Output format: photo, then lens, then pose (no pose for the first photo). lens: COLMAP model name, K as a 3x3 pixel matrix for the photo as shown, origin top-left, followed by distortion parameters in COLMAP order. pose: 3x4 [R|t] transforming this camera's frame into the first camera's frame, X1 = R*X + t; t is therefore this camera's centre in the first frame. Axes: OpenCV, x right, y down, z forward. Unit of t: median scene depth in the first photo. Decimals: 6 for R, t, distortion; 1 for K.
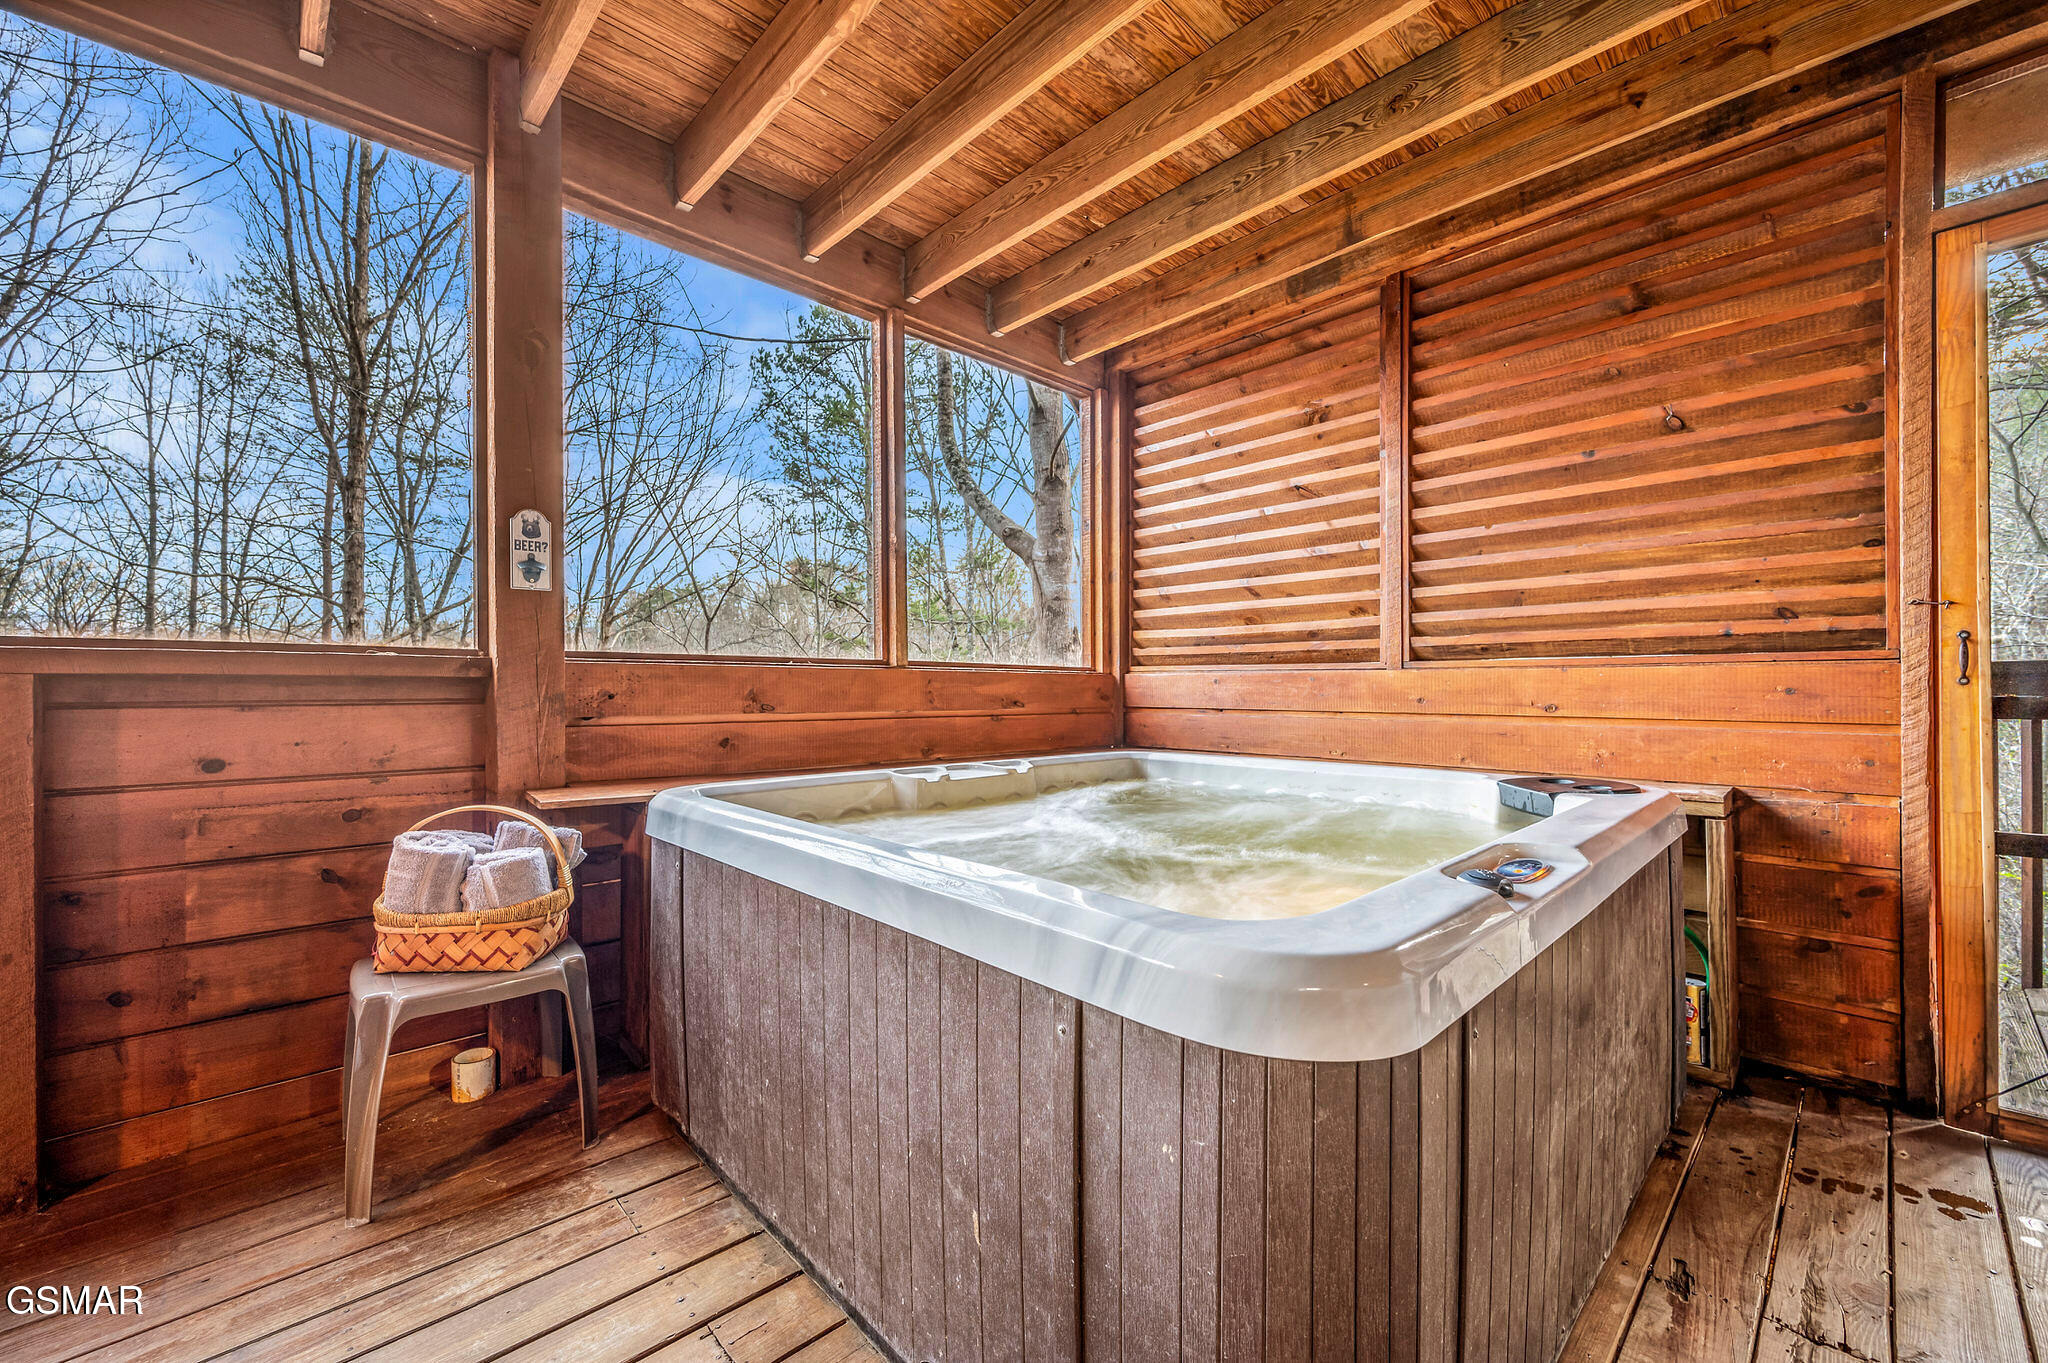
lens RADIAL K [[817.9, 0, 1026.3], [0, 817.9, 674.0], [0, 0, 1]] dist [0.001061, -0.000268]
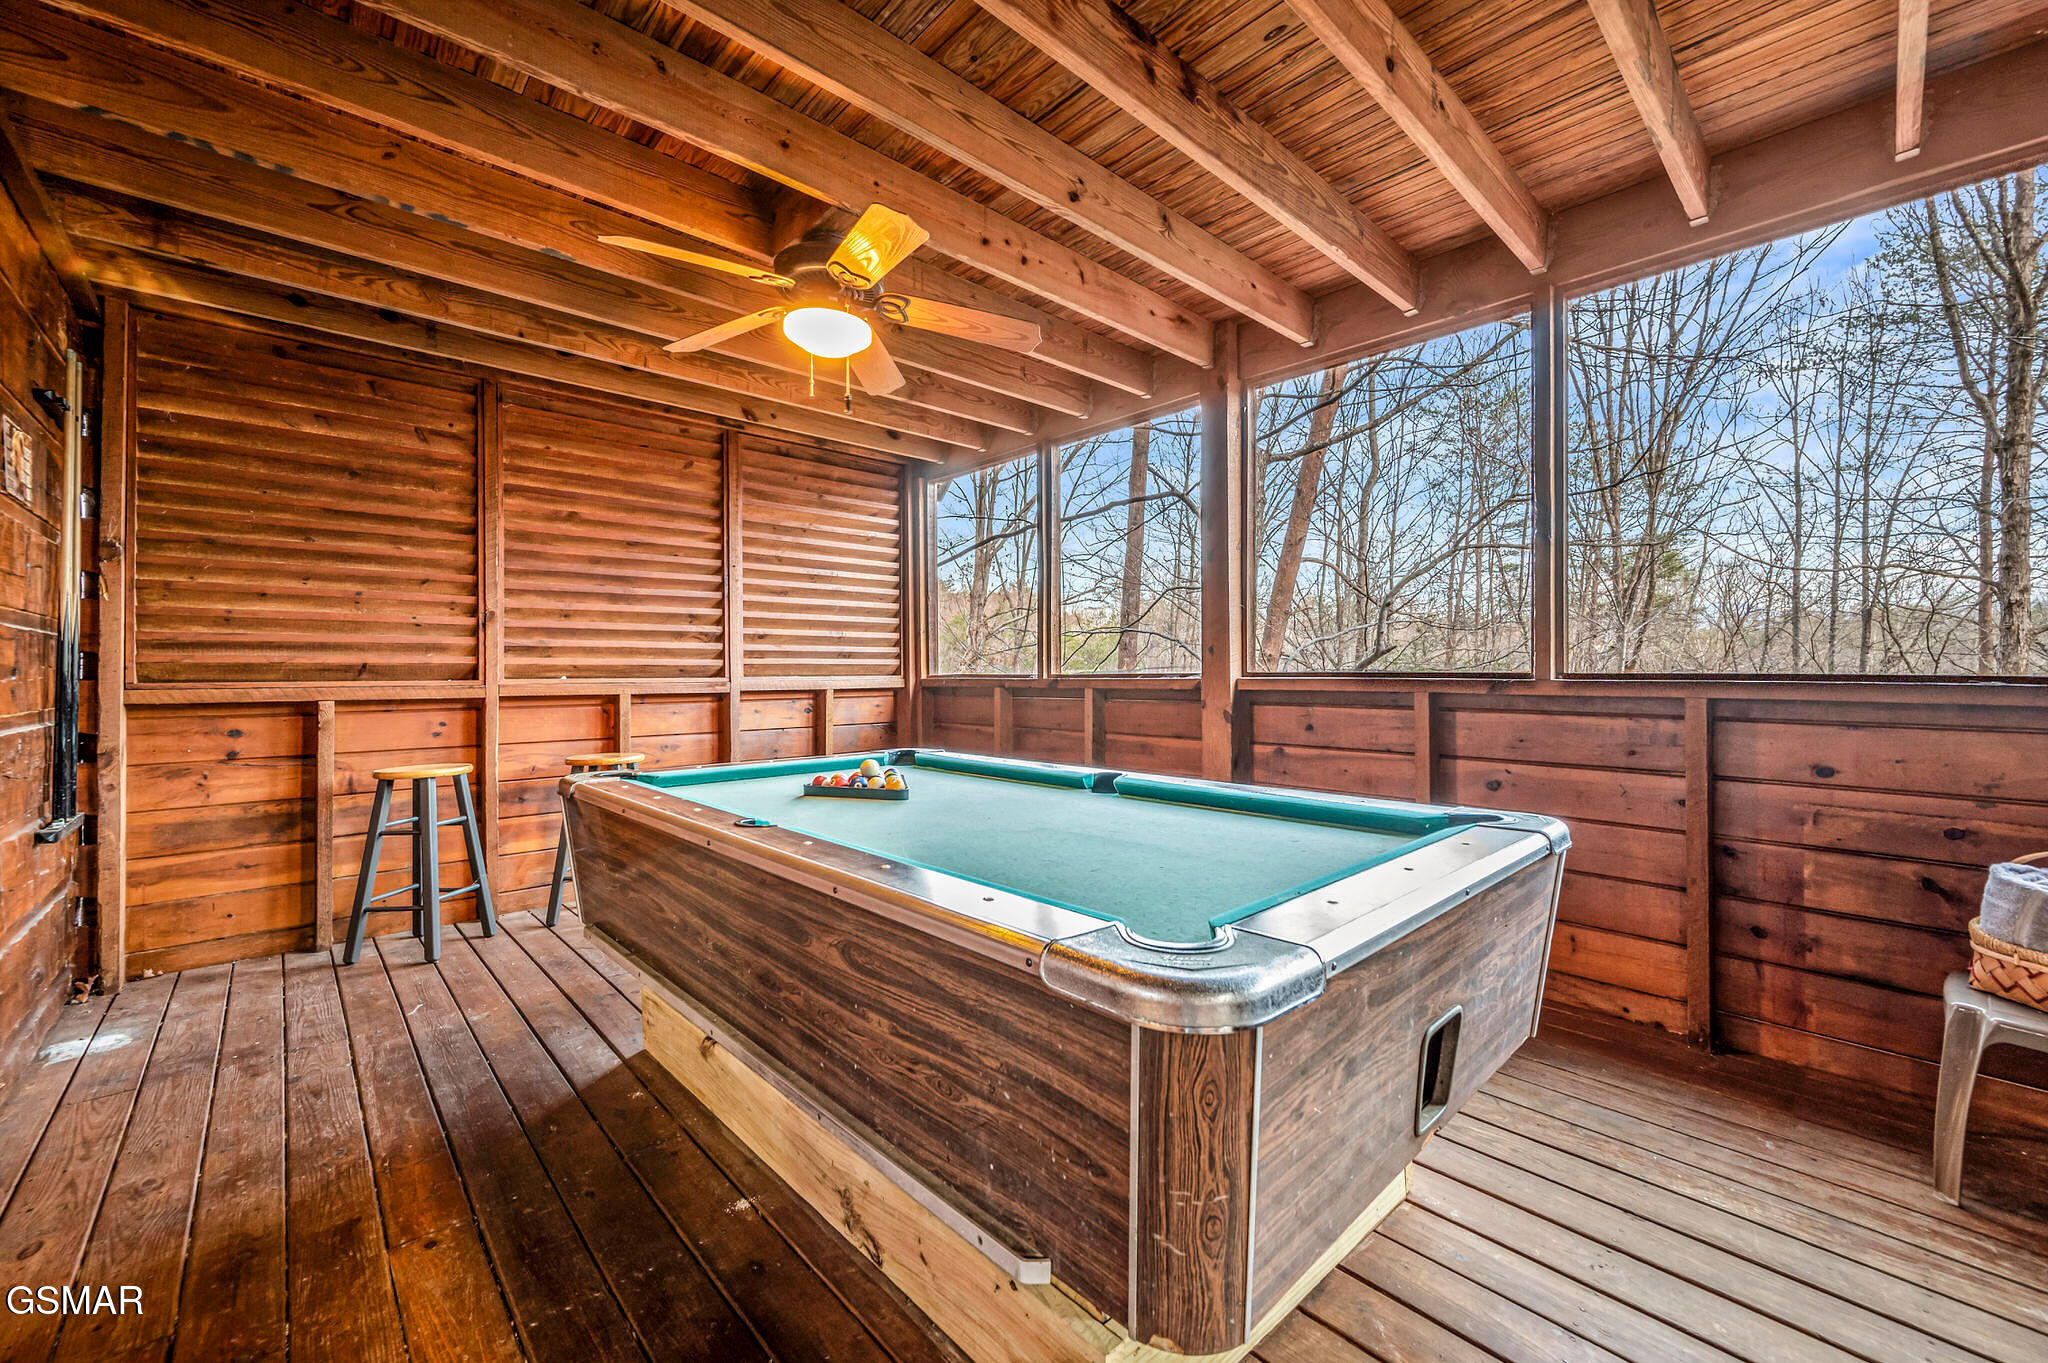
lens RADIAL K [[817.9, 0, 1032.1], [0, 817.9, 665.4], [0, 0, 1]] dist [0.001061, -0.000268]
pose [[-0.001345, 0.005732, -0.999983, 0.149760], [0.009420, 0.999939, 0.005719, -0.039861], [0.999955, -0.009412, -0.001399, -0.120761]]
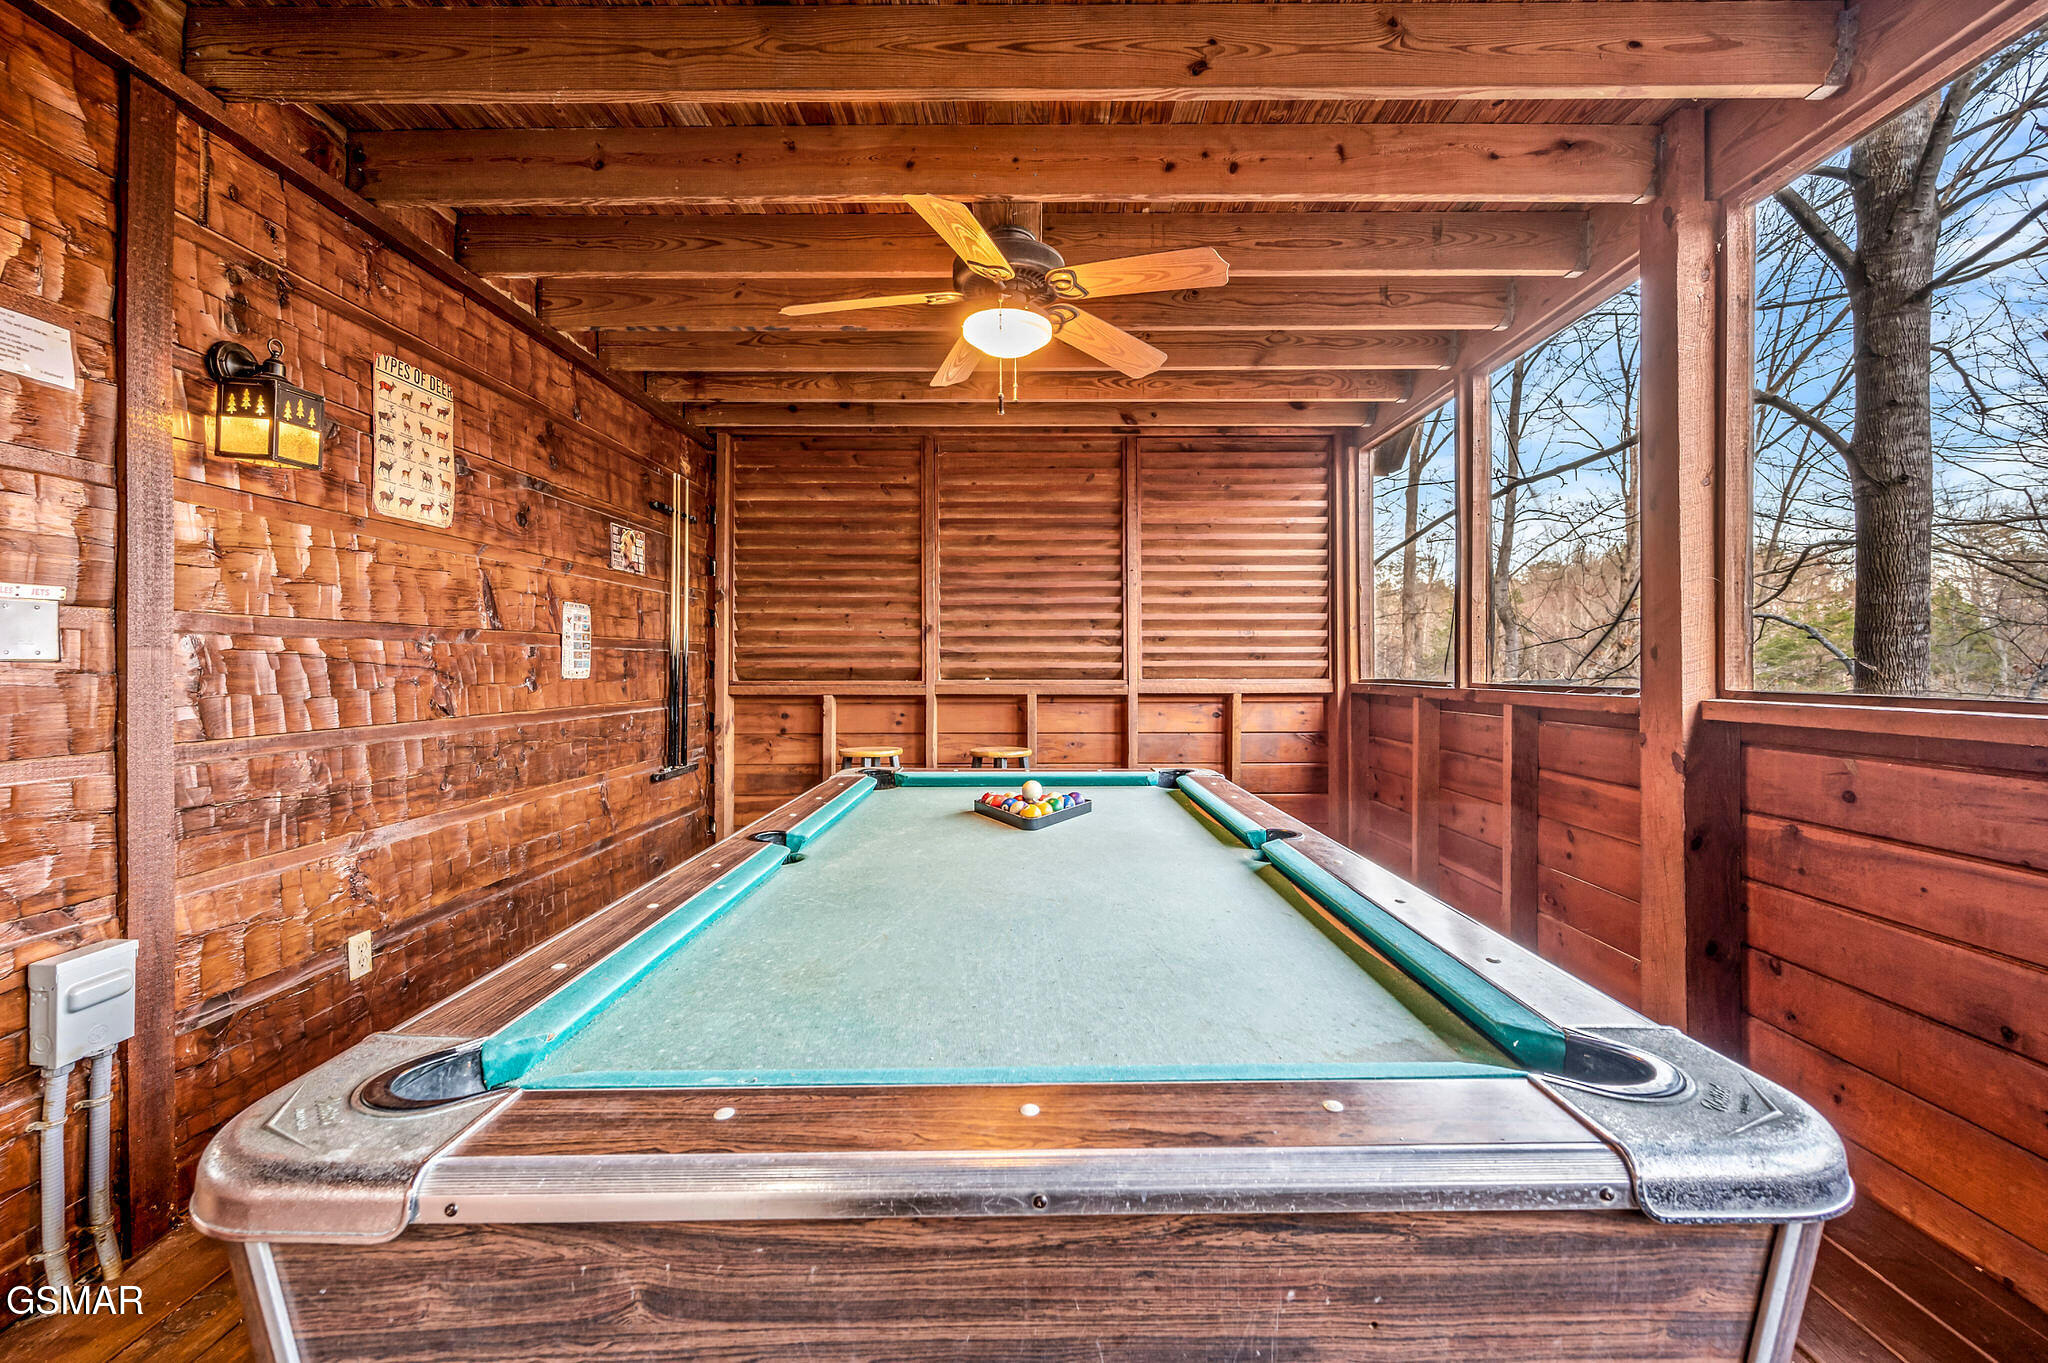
lens RADIAL K [[817.9, 0, 1030.8], [0, 817.9, 655.1], [0, 0, 1]] dist [0.001061, -0.000268]
pose [[-0.687395, 0.005087, -0.726266, -0.126134], [0.013594, 0.999890, -0.005862, -0.054433], [0.726157, -0.013903, -0.687389, 0.250888]]
